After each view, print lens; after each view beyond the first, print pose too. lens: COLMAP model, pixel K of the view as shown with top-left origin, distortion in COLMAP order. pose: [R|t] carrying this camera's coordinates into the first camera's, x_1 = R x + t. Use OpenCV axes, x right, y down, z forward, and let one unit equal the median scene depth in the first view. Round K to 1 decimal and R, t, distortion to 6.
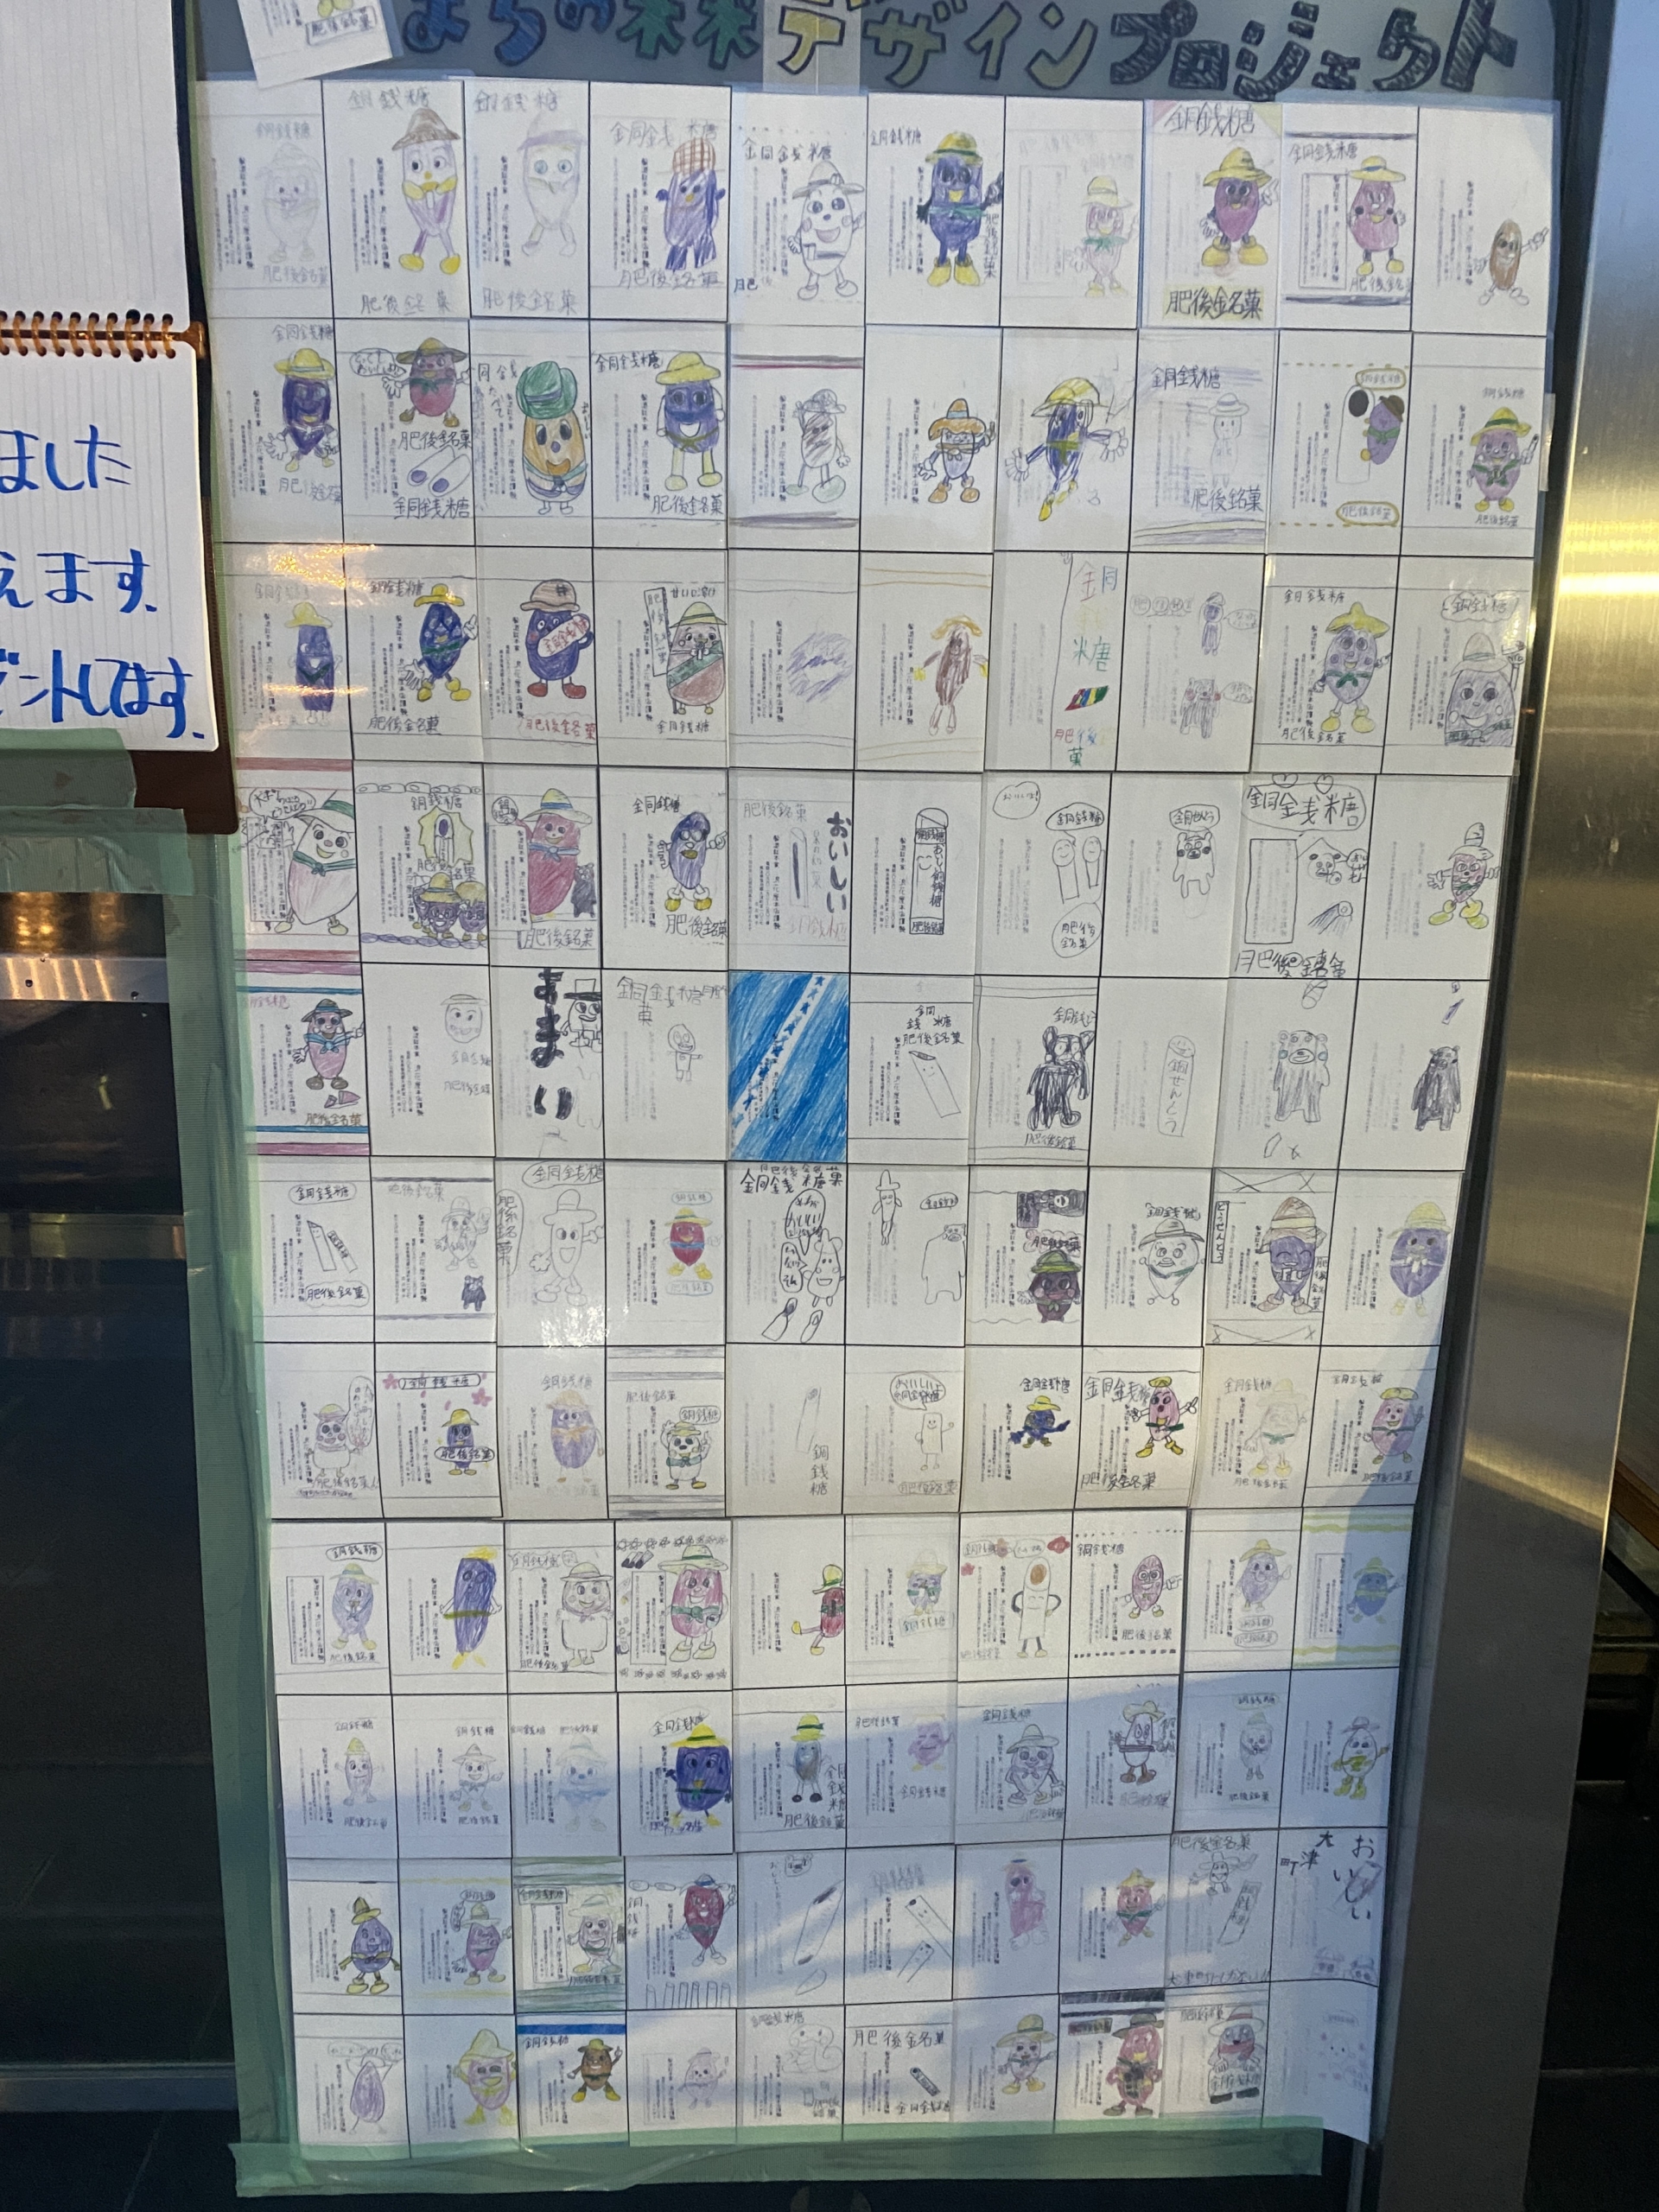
lens RADIAL K [[1665.6, 0, 830.8], [0, 1665.6, 1108.8], [0, 0, 1]] dist [-0.002663, -0.005597]
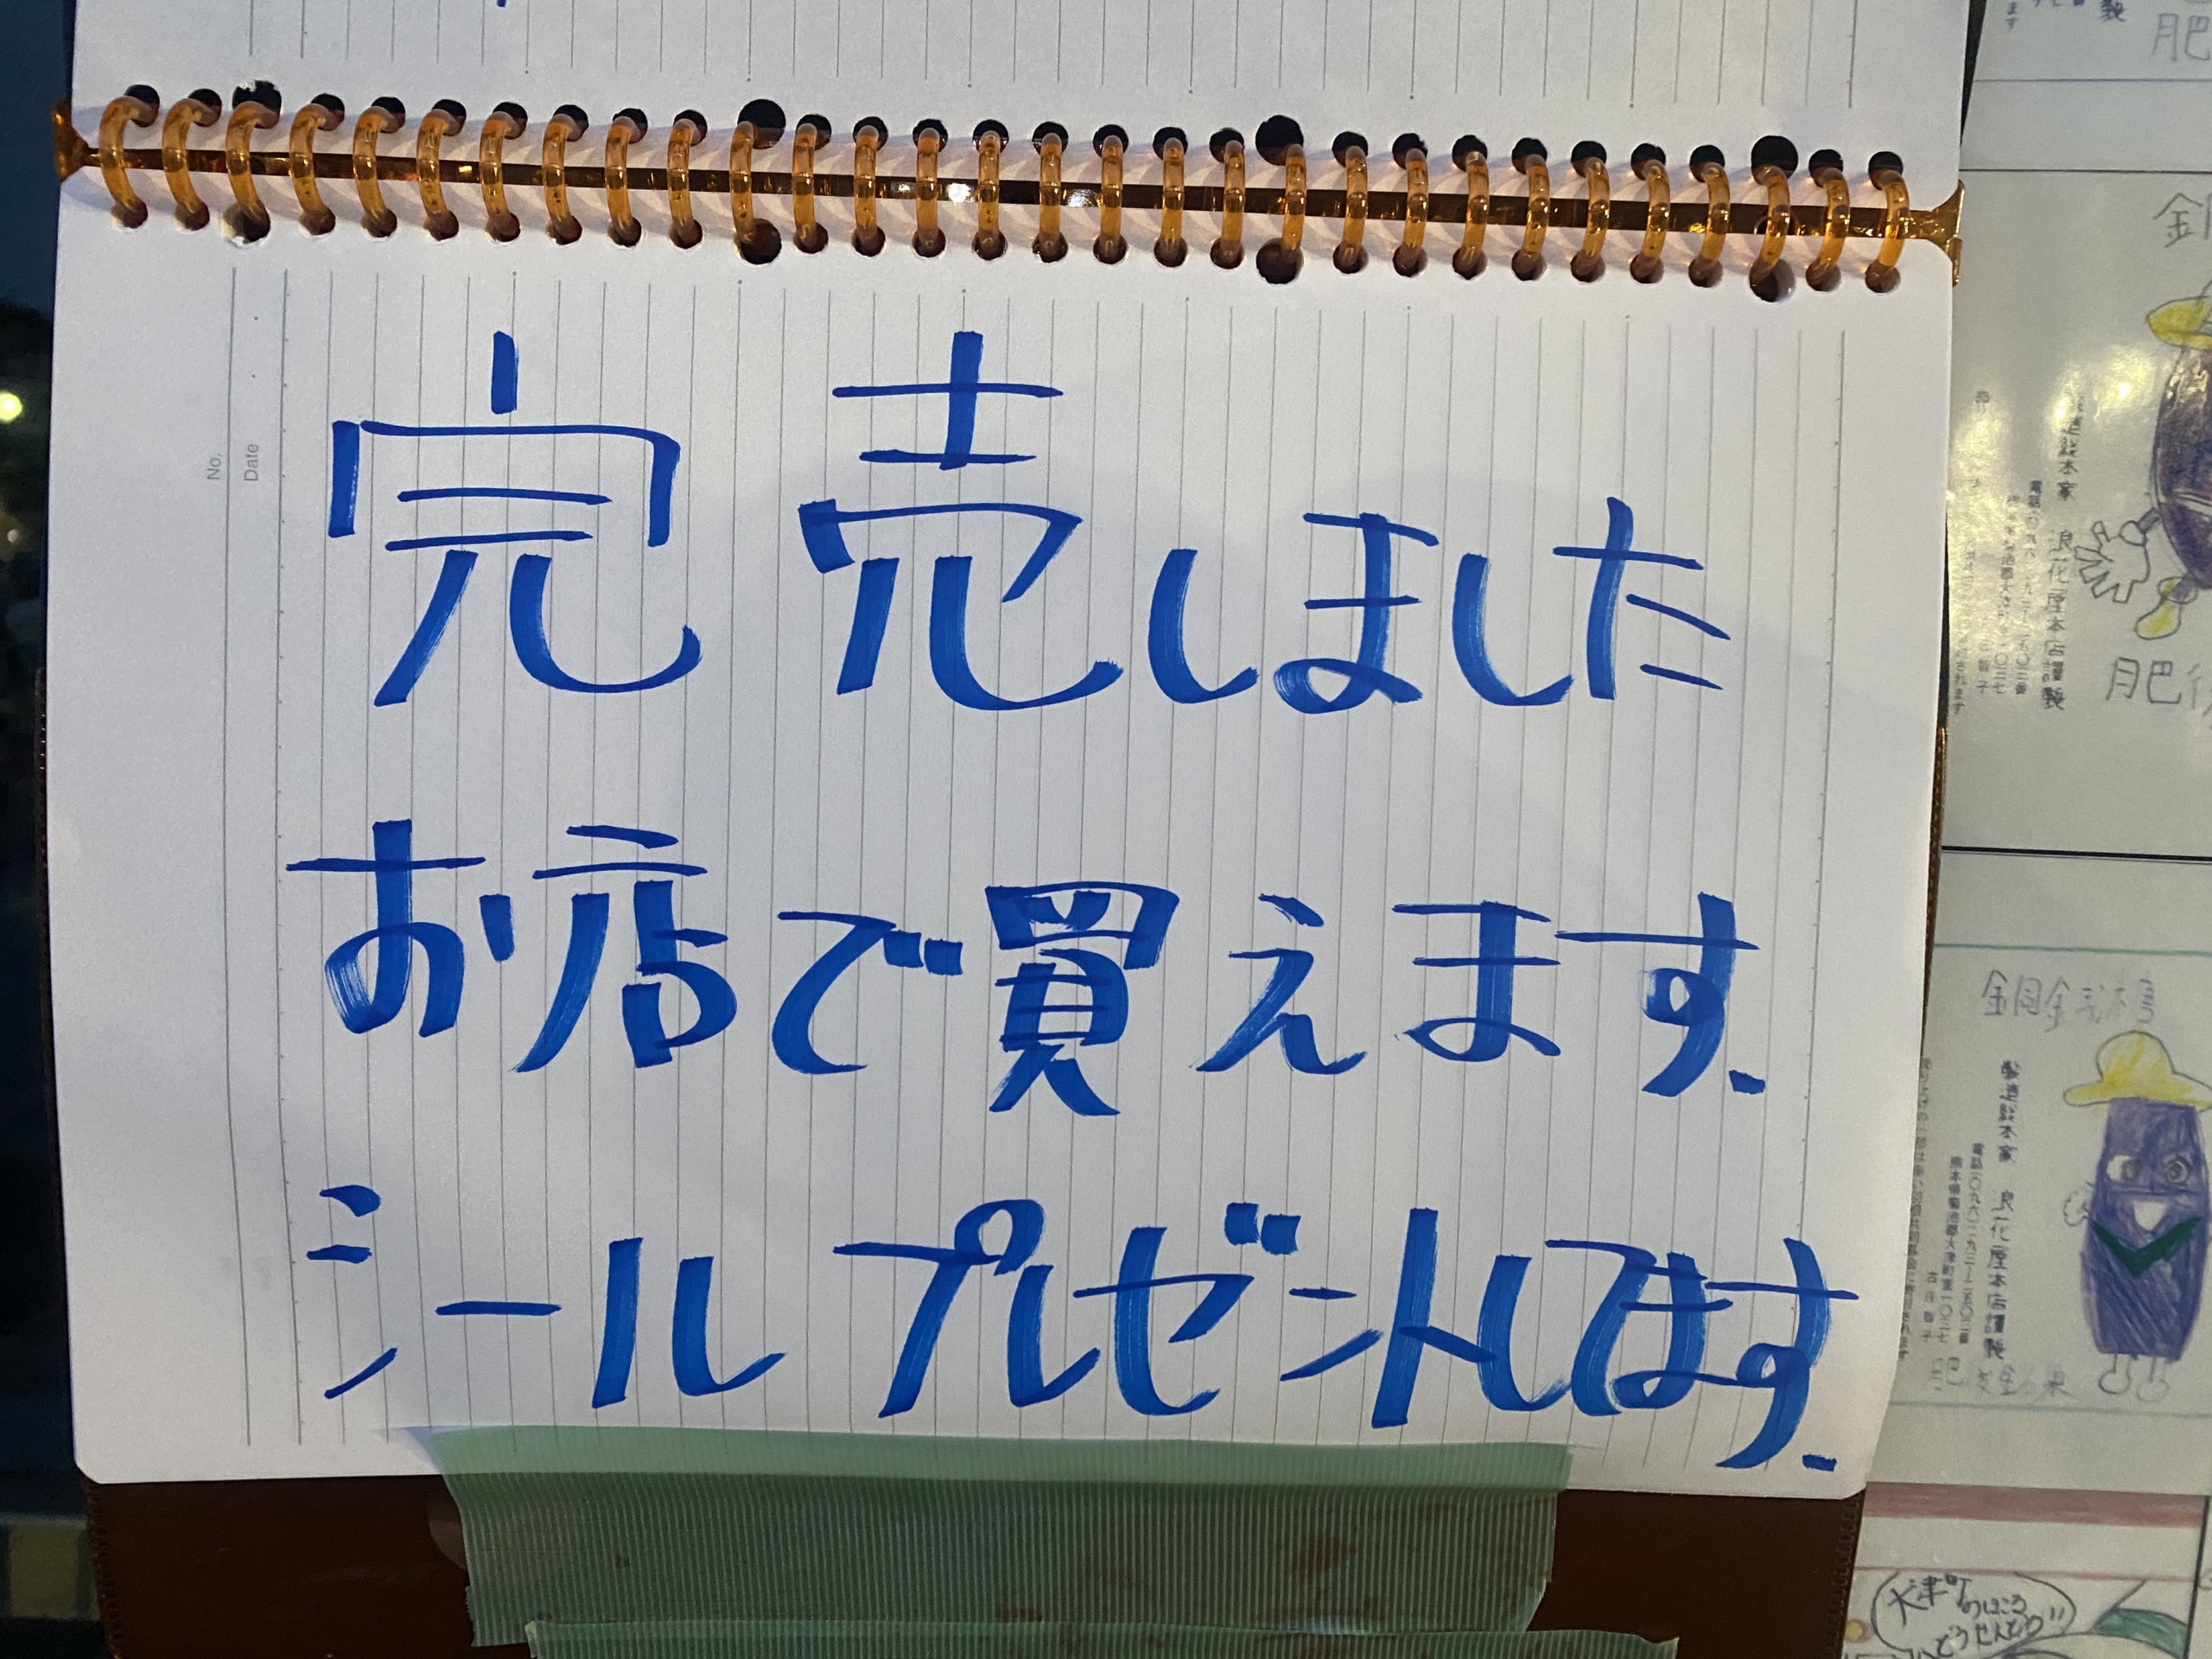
lens RADIAL K [[1665.6, 0, 1104.6], [0, 1665.6, 825.7], [0, 0, 1]] dist [-0.002663, -0.005597]
pose [[0.999044, 0.018211, -0.039738, -0.511498], [-0.023248, 0.991213, -0.130220, -0.303611], [0.037017, 0.131020, 0.990688, 0.688226]]
